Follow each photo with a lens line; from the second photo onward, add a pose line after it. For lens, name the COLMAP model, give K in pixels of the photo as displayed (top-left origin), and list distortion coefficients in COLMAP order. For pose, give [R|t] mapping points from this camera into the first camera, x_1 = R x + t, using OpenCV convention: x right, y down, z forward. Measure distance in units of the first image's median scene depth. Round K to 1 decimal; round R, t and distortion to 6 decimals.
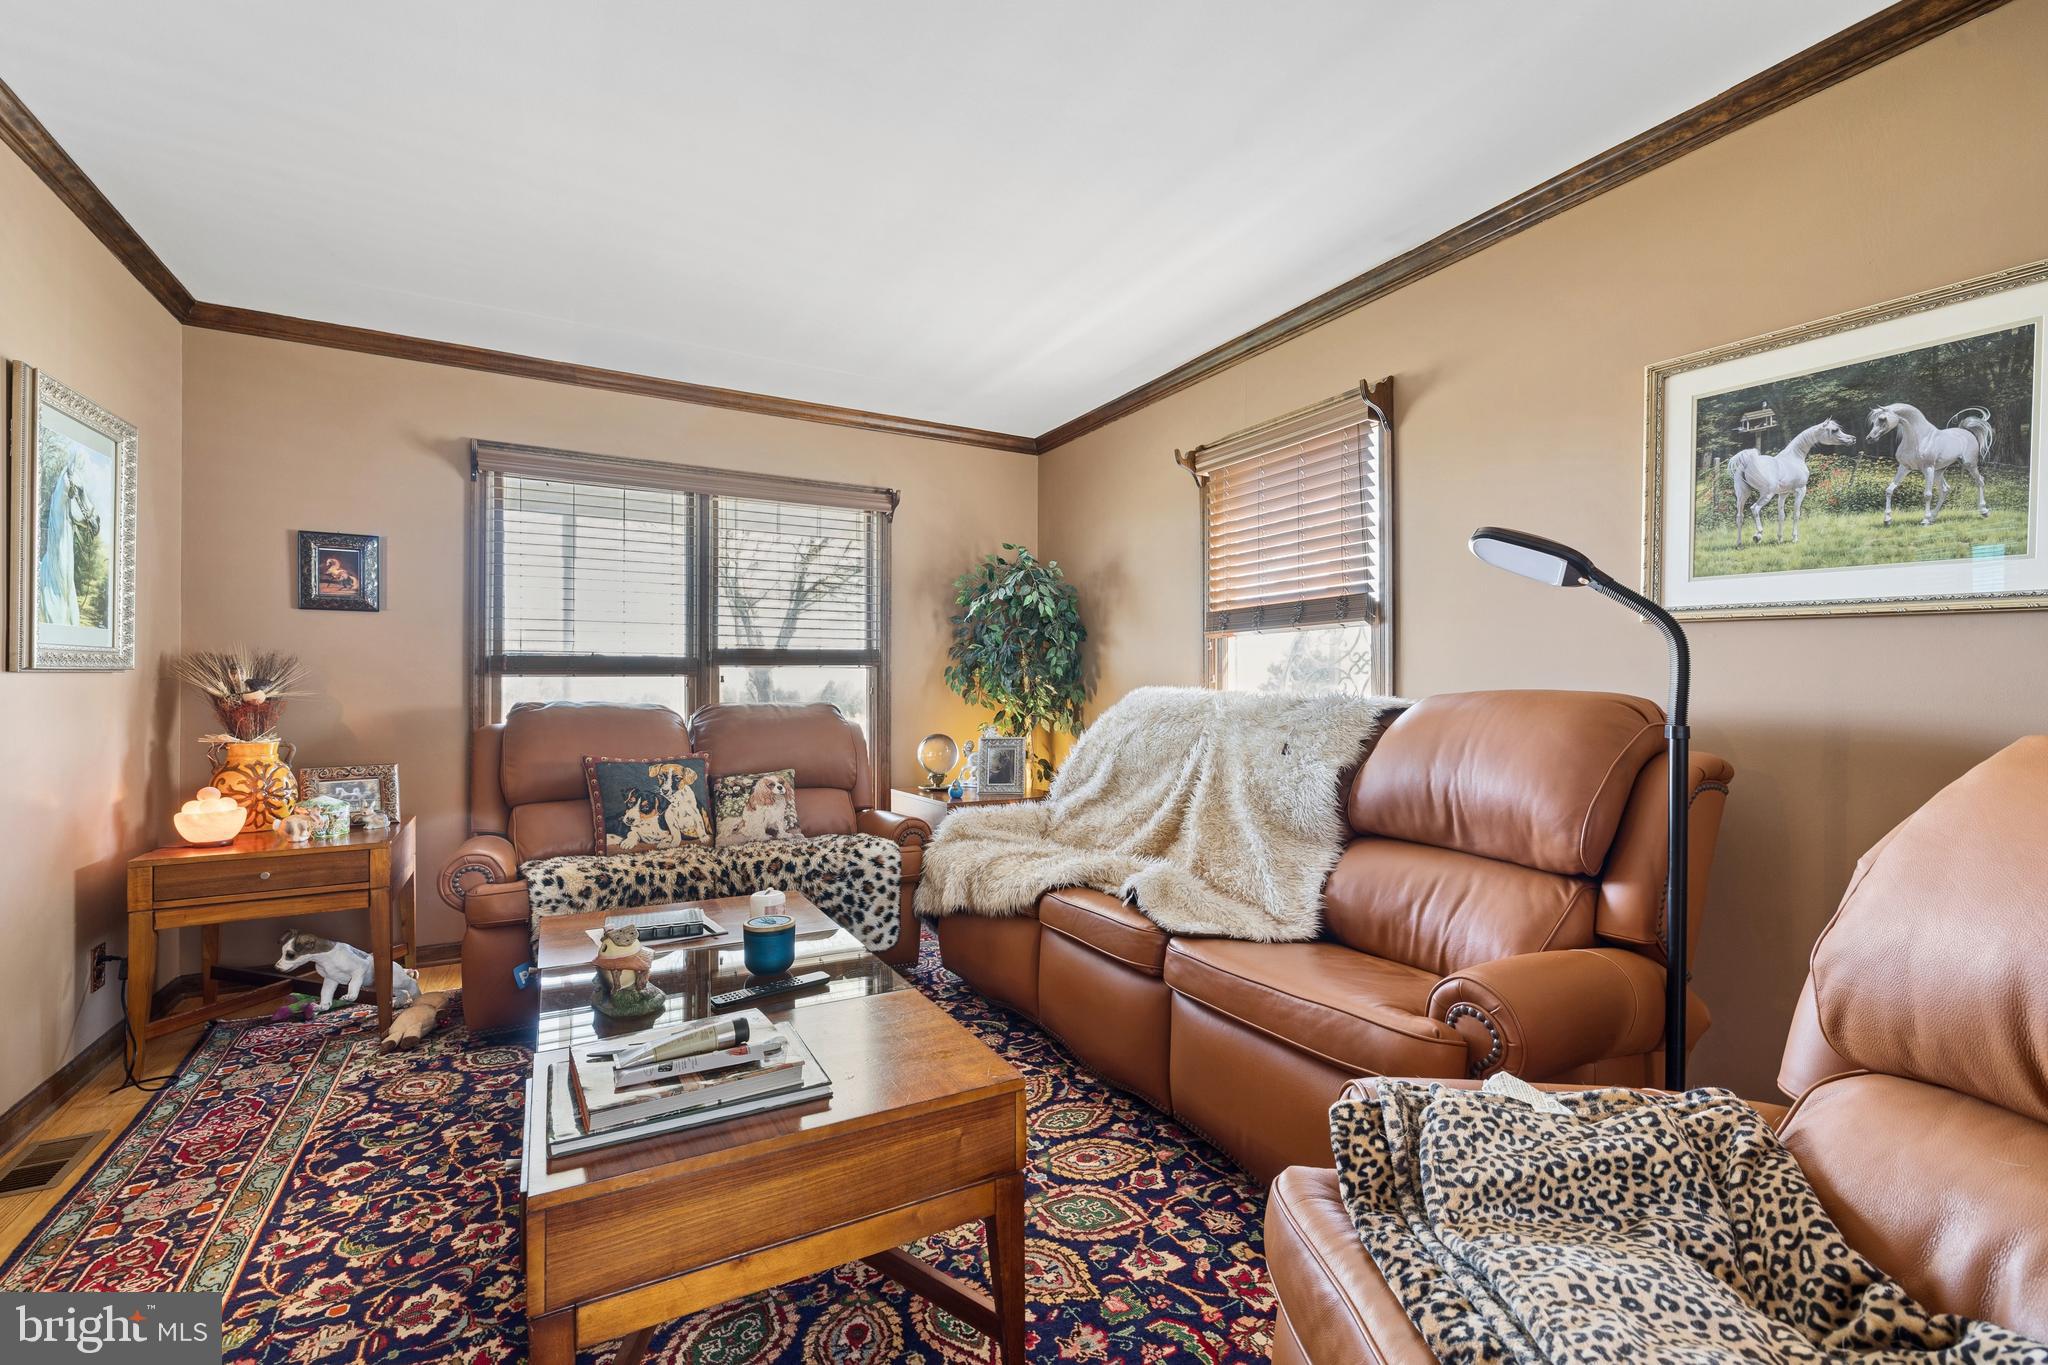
lens RADIAL K [[860.7, 0, 1031.4], [0, 860.7, 687.0], [0, 0, 1]] dist [0.002167, -0.000004]
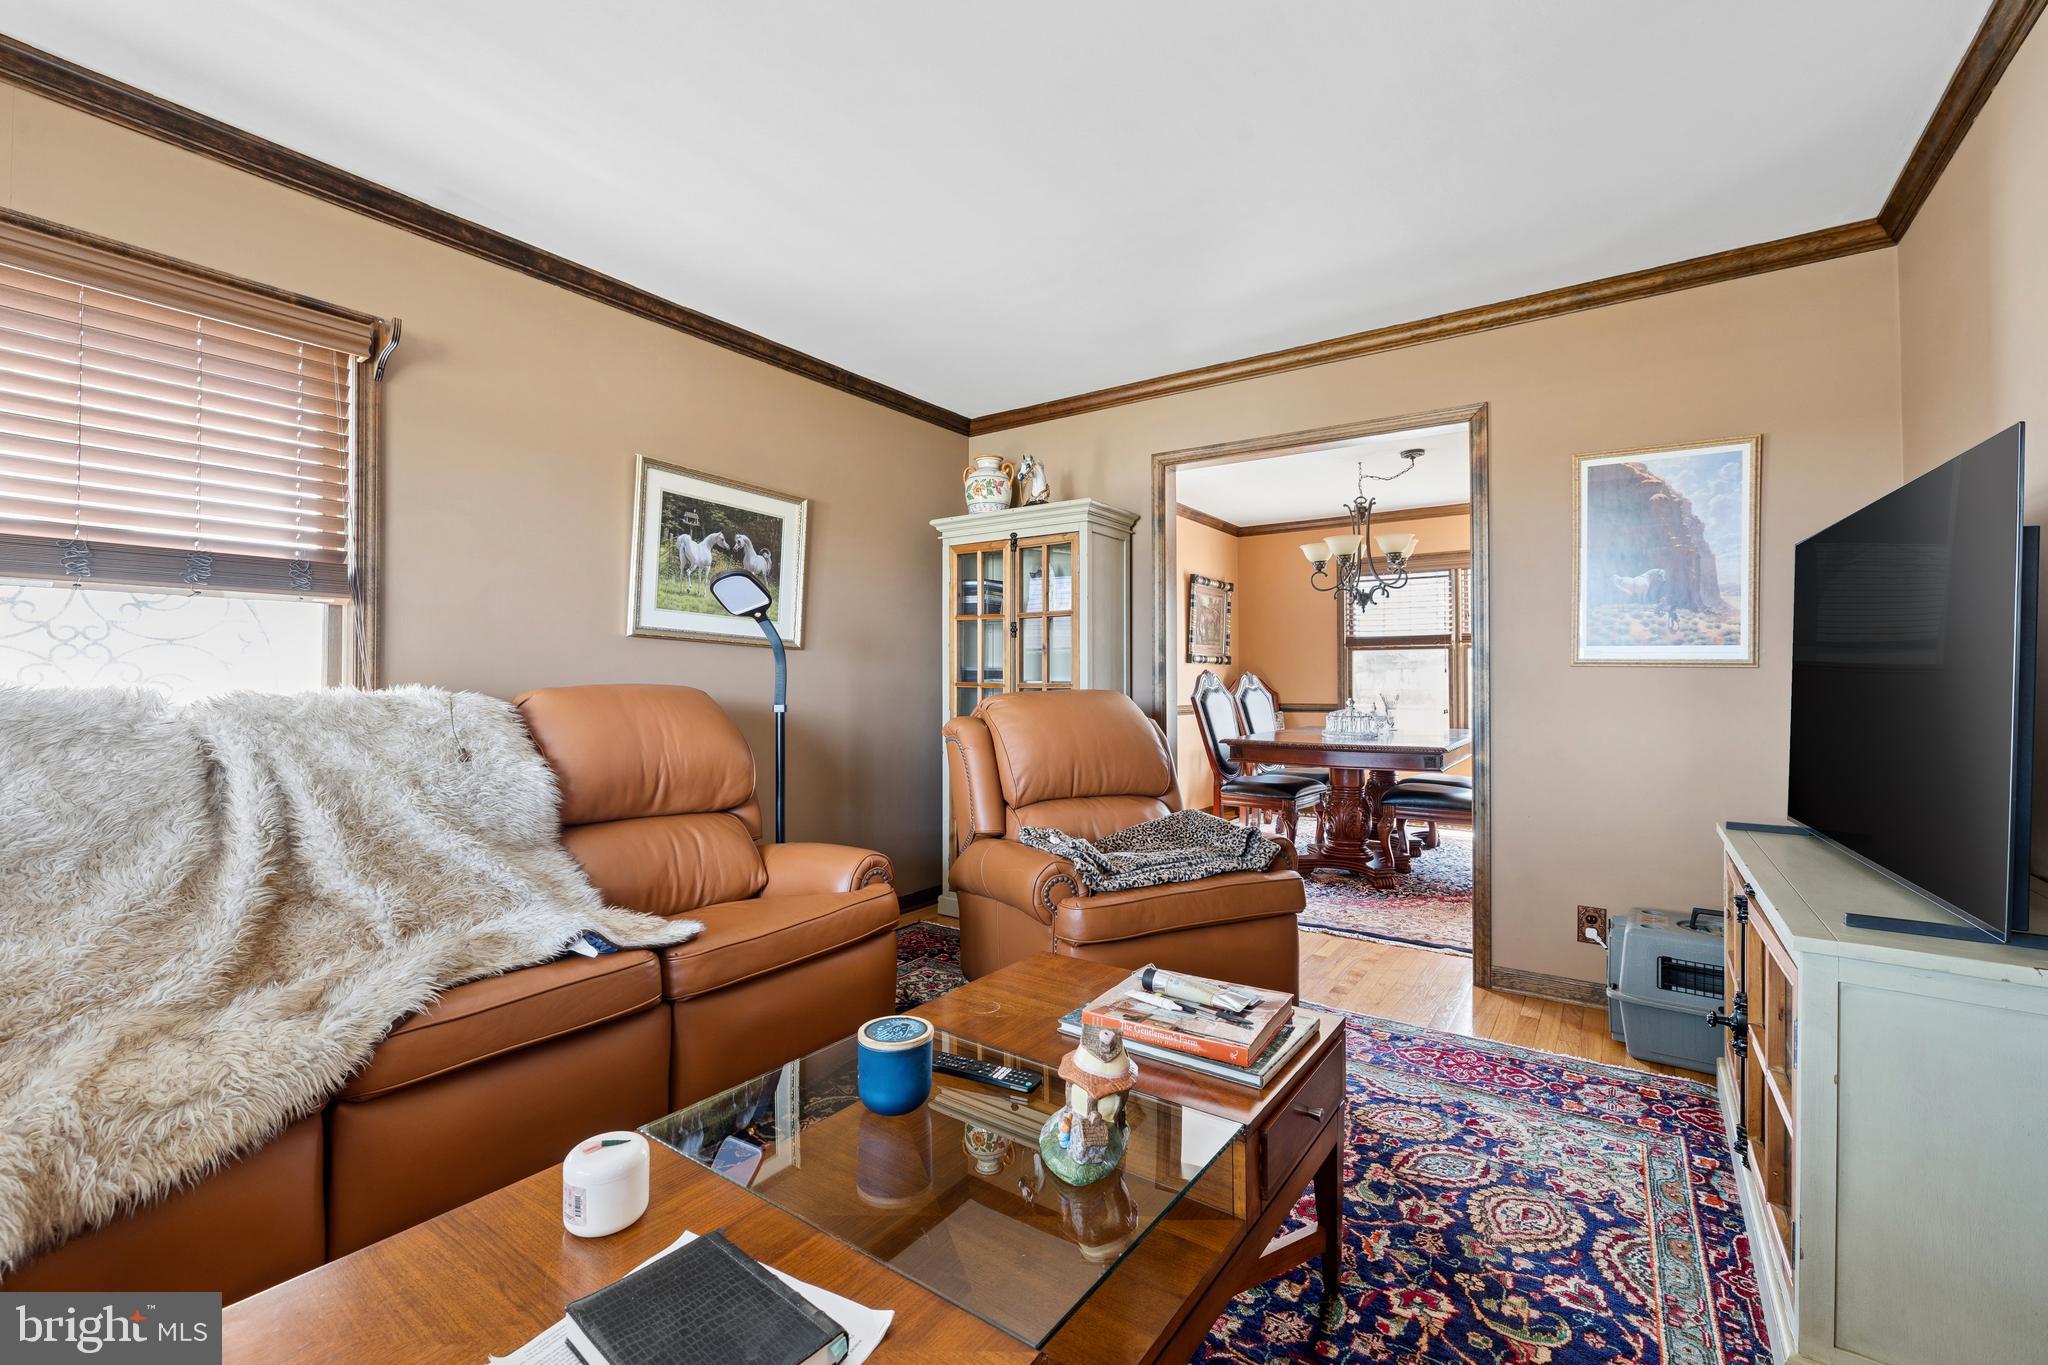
lens RADIAL K [[860.7, 0, 1031.4], [0, 860.7, 687.0], [0, 0, 1]] dist [0.002167, -0.000004]
pose [[-0.434870, -0.008439, 0.900454, -0.892805], [-0.000569, 0.999958, 0.009097, -0.005465], [-0.900493, 0.003444, -0.434856, 1.108959]]
